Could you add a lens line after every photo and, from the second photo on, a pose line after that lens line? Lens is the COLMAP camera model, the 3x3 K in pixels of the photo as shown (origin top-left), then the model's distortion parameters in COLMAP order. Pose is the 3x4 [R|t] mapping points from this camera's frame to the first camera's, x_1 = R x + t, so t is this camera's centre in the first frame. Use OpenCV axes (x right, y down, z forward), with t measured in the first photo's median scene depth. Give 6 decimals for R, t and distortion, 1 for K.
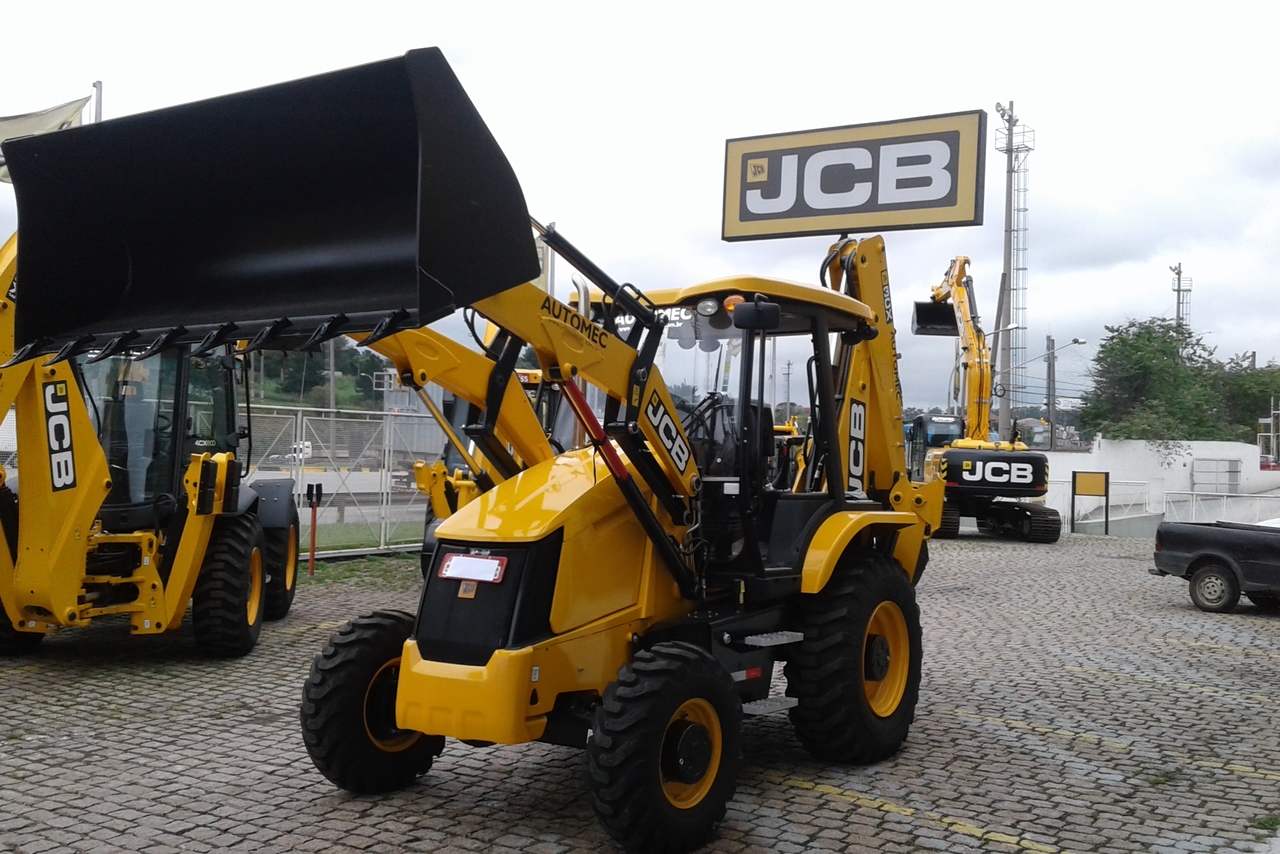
lens RADIAL K [[1591.8, 0, 640.0], [0, 1591.8, 427.0], [0, 0, 1]] dist [0.217347, -0.681924]
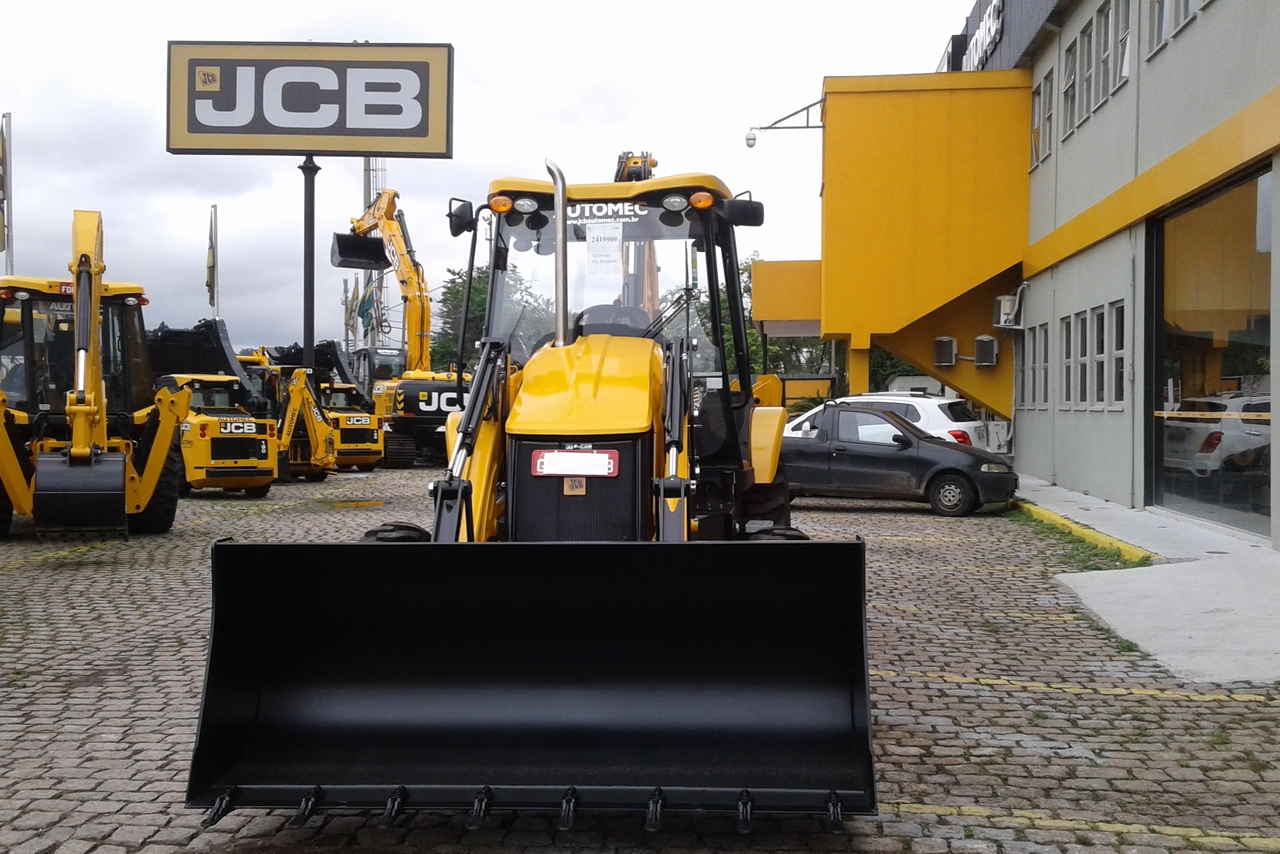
lens RADIAL K [[1591.8, 0, 640.0], [0, 1591.8, 427.0], [0, 0, 1]] dist [0.217347, -0.681924]
pose [[0.814644, -0.022340, 0.579530, -0.273636], [0.009544, 0.999639, 0.025120, 0.019458], [-0.579882, -0.014933, 0.814563, 0.096268]]
